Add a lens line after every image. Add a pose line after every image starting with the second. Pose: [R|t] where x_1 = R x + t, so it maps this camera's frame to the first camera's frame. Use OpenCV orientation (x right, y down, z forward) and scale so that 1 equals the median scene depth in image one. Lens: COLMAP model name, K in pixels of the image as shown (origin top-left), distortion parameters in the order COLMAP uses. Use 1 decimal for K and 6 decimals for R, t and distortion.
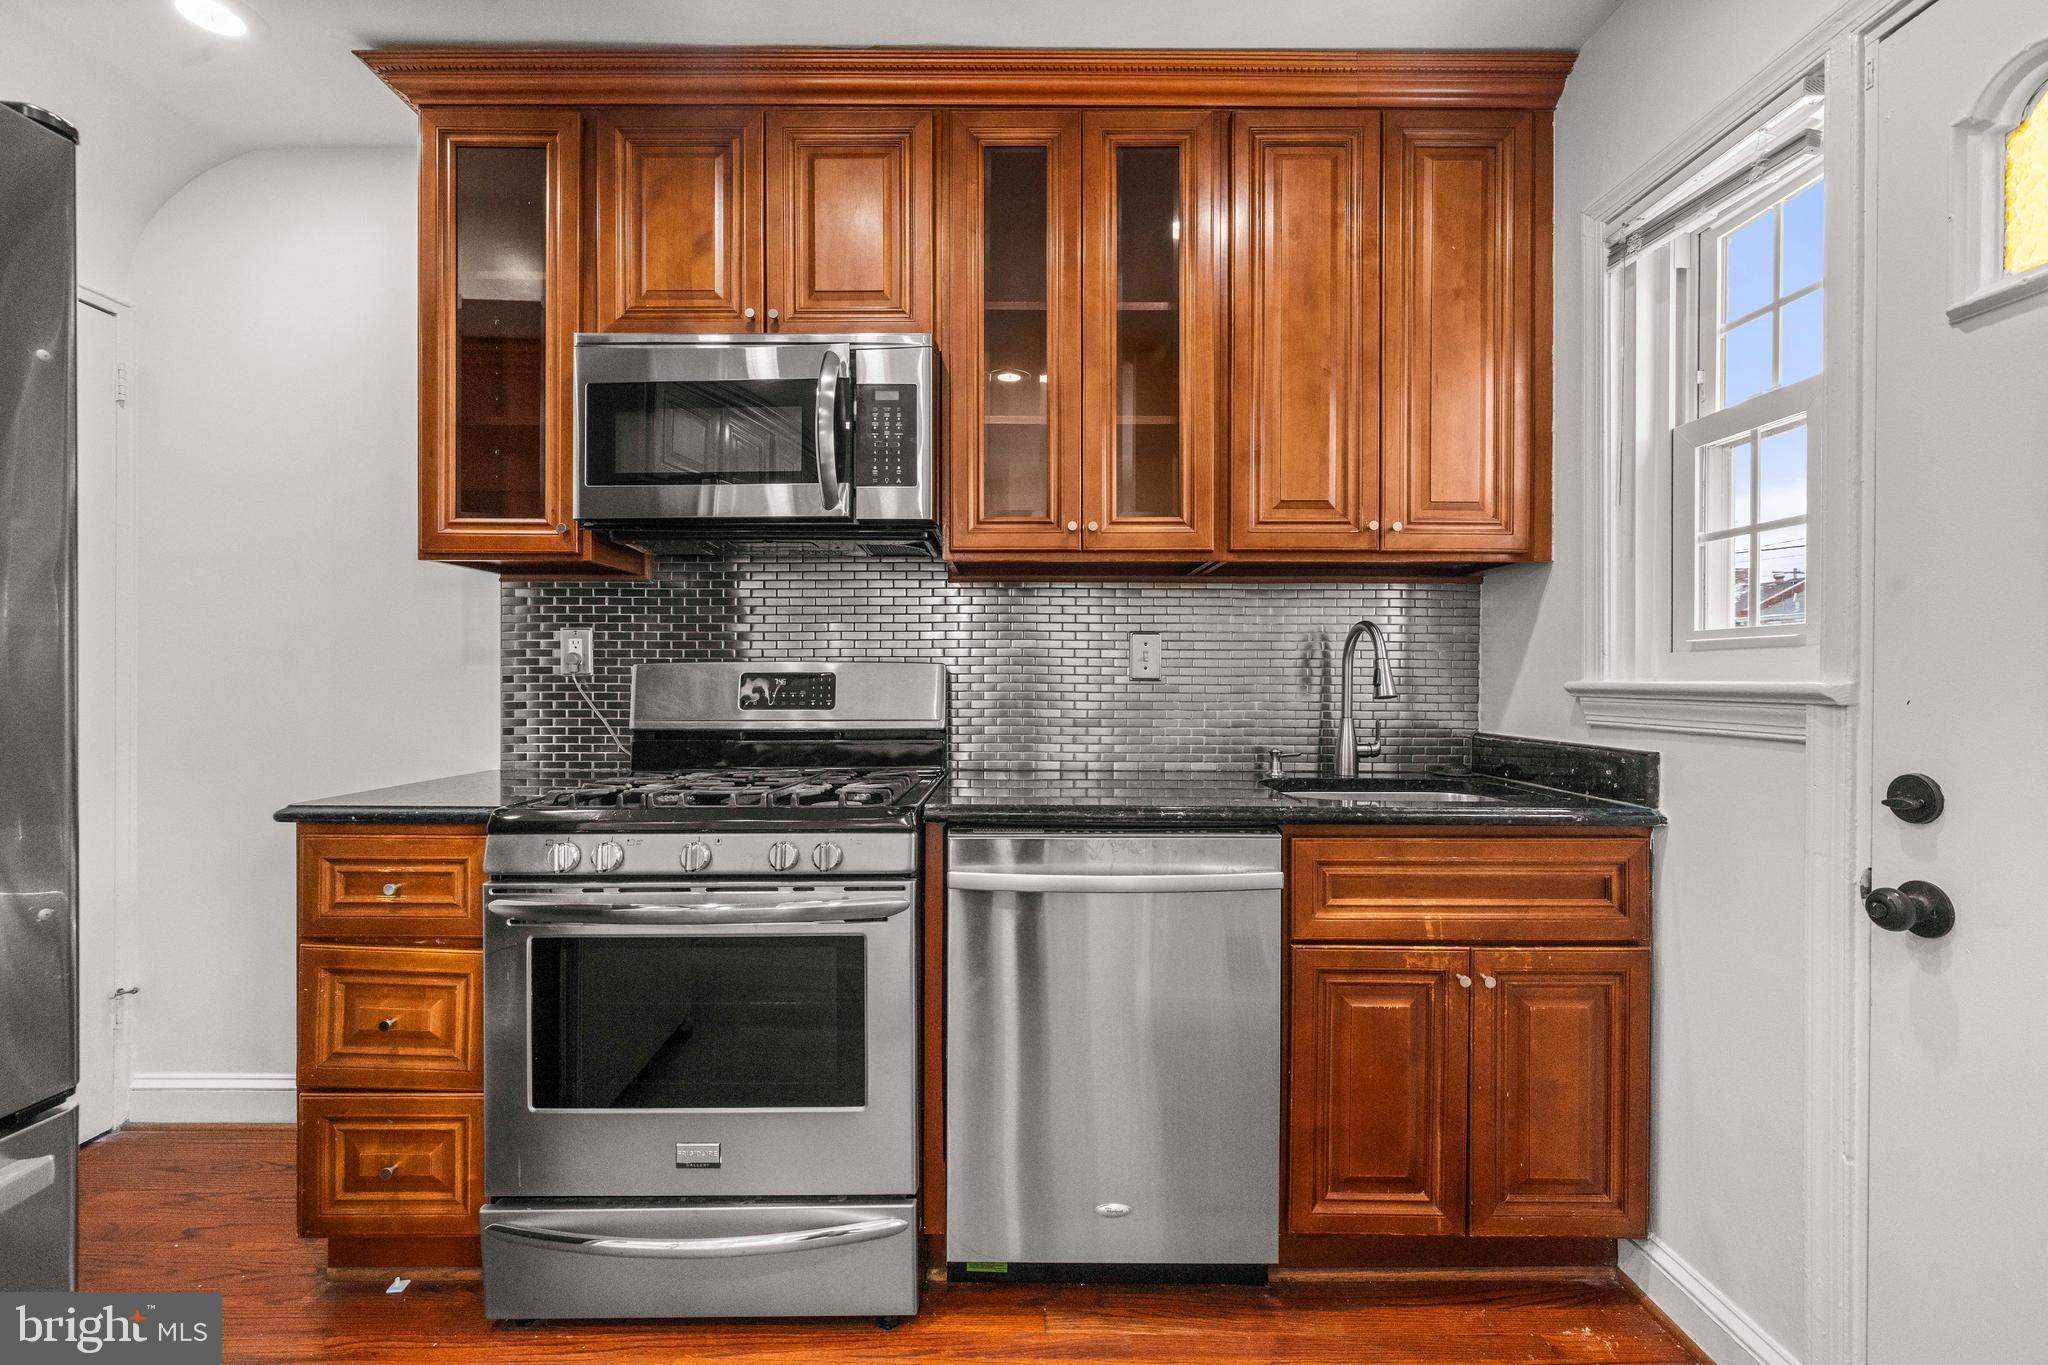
lens RADIAL K [[879.8, 0, 1024.3], [0, 879.8, 682.1], [0, 0, 1]] dist [-0.003475, 0.000855]
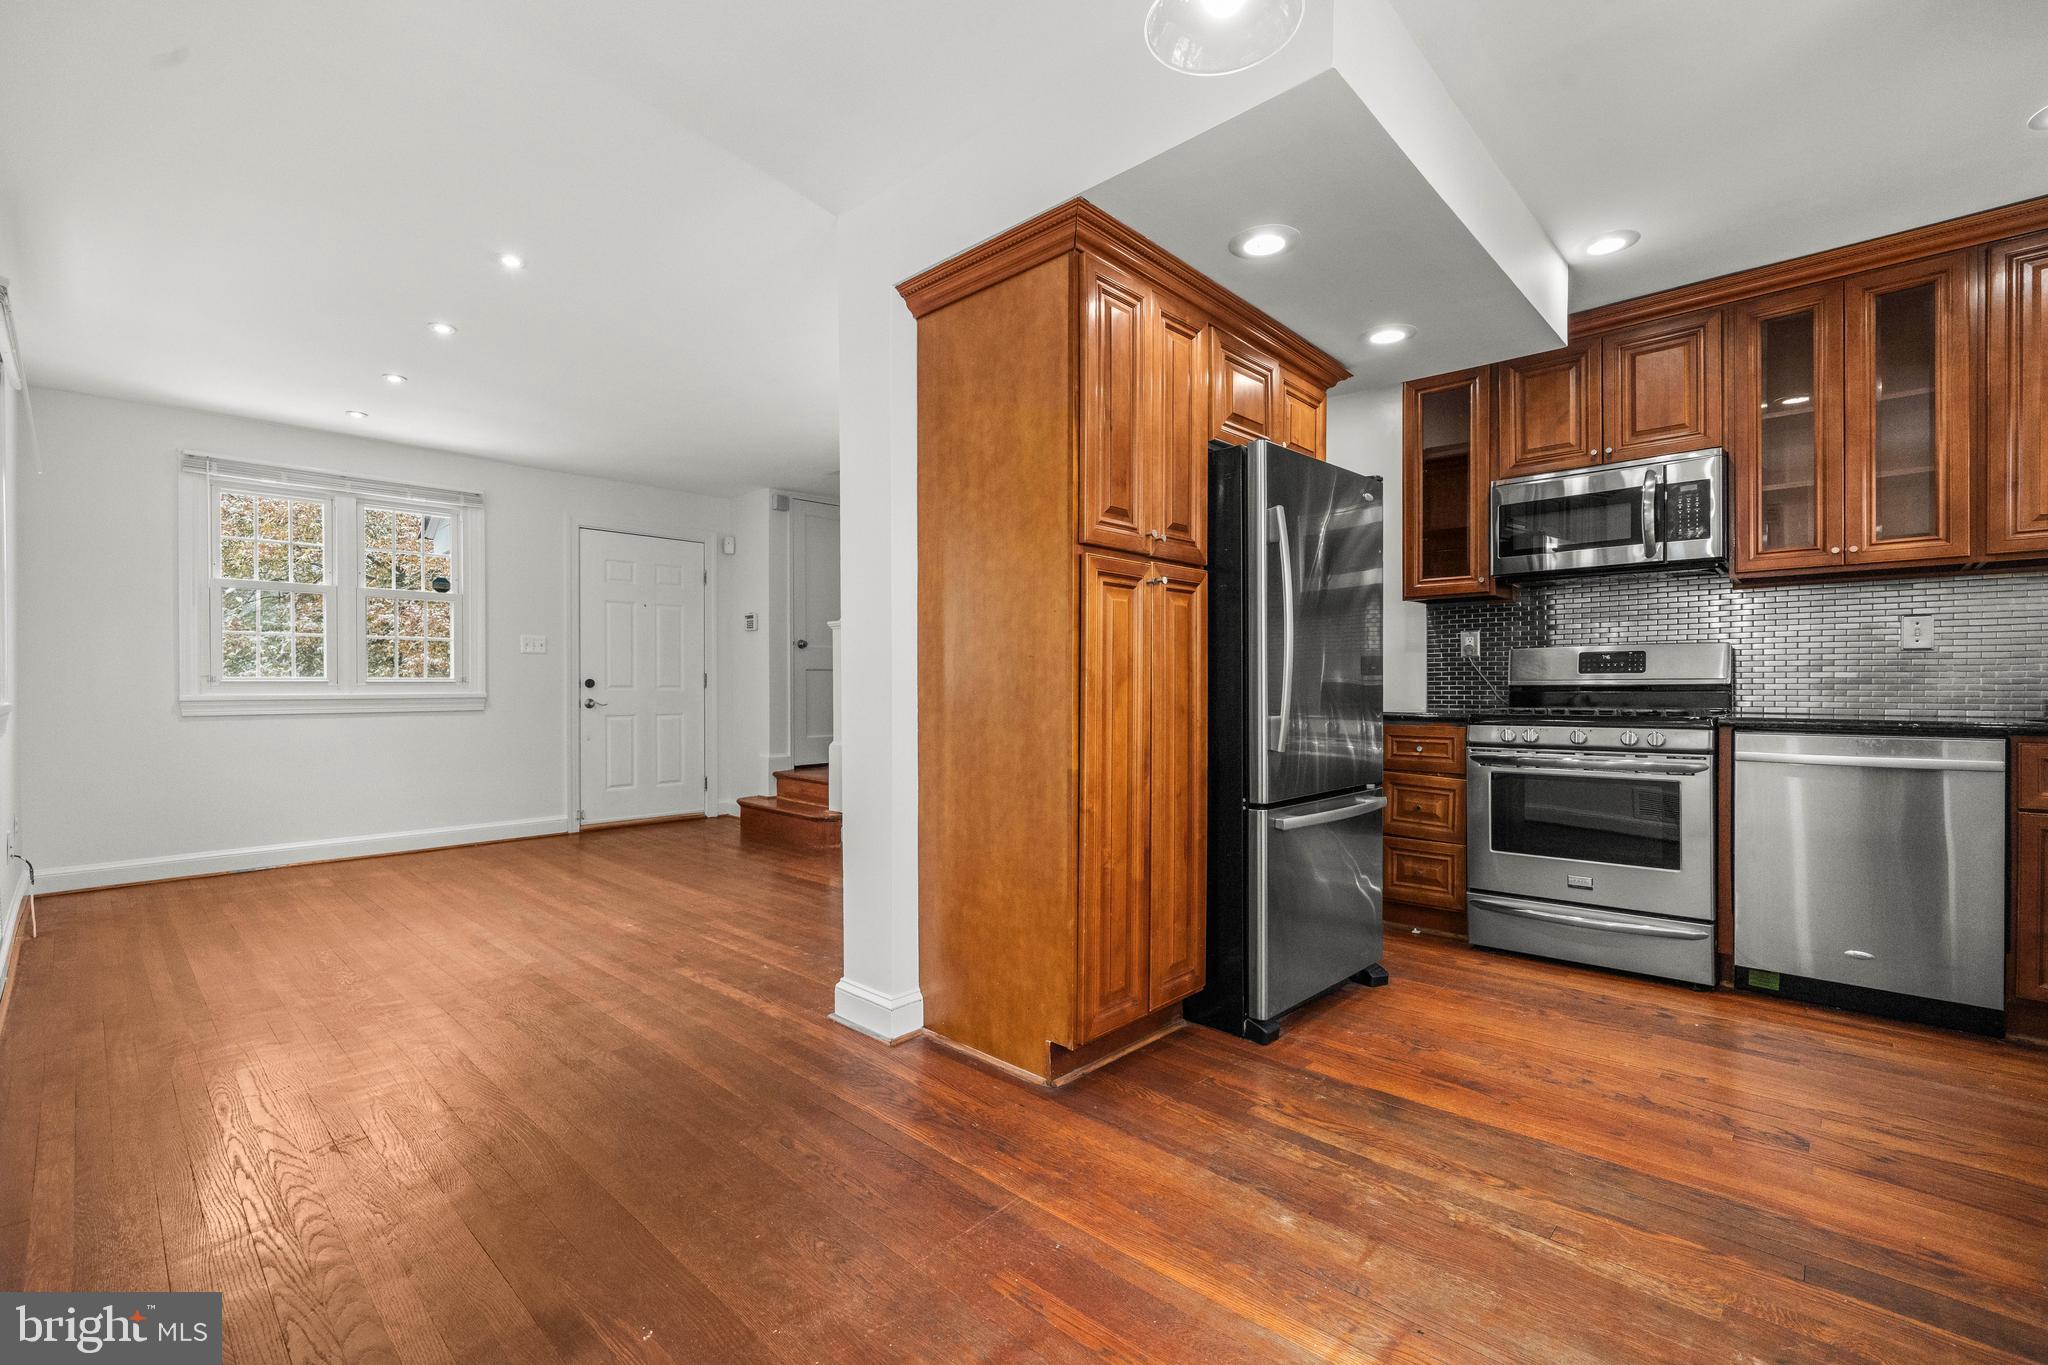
lens RADIAL K [[879.8, 0, 1018.2], [0, 879.8, 691.2], [0, 0, 1]] dist [-0.003475, 0.000855]
pose [[0.726098, 0.000177, -0.687591, 0.081958], [0.003926, 0.999983, 0.004403, 0.068489], [0.687580, -0.005896, 0.726085, -1.285262]]
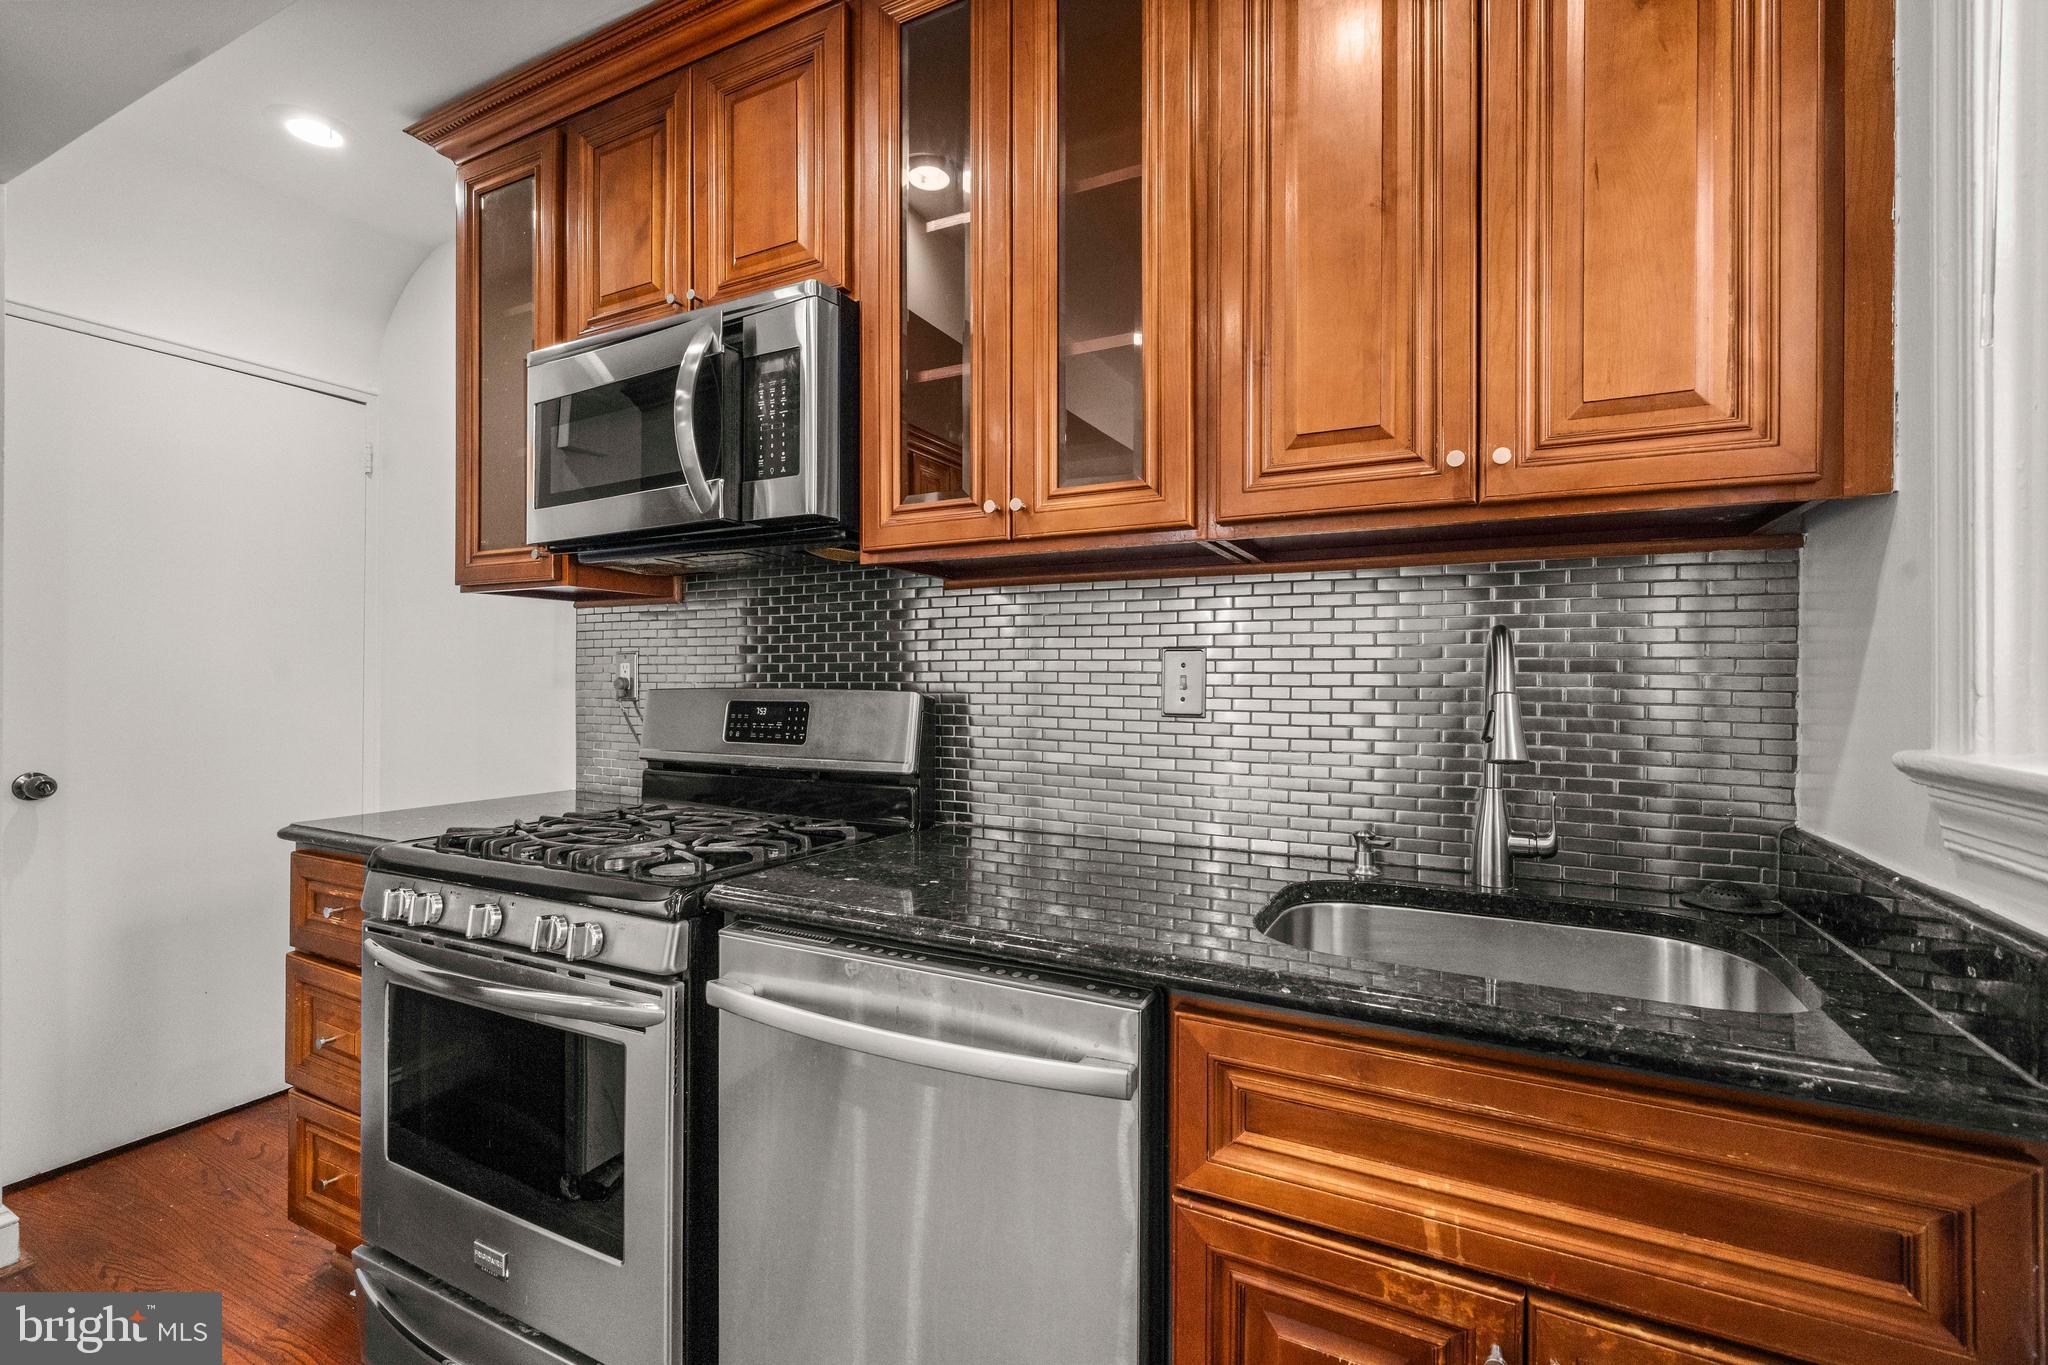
lens RADIAL K [[879.8, 0, 1018.7], [0, 879.8, 682.4], [0, 0, 1]] dist [-0.003475, 0.000855]
pose [[0.891308, 0.002162, -0.453393, 0.454051], [-0.003534, 0.999991, -0.002179, -0.036165], [0.453385, 0.003545, 0.891308, 0.416080]]
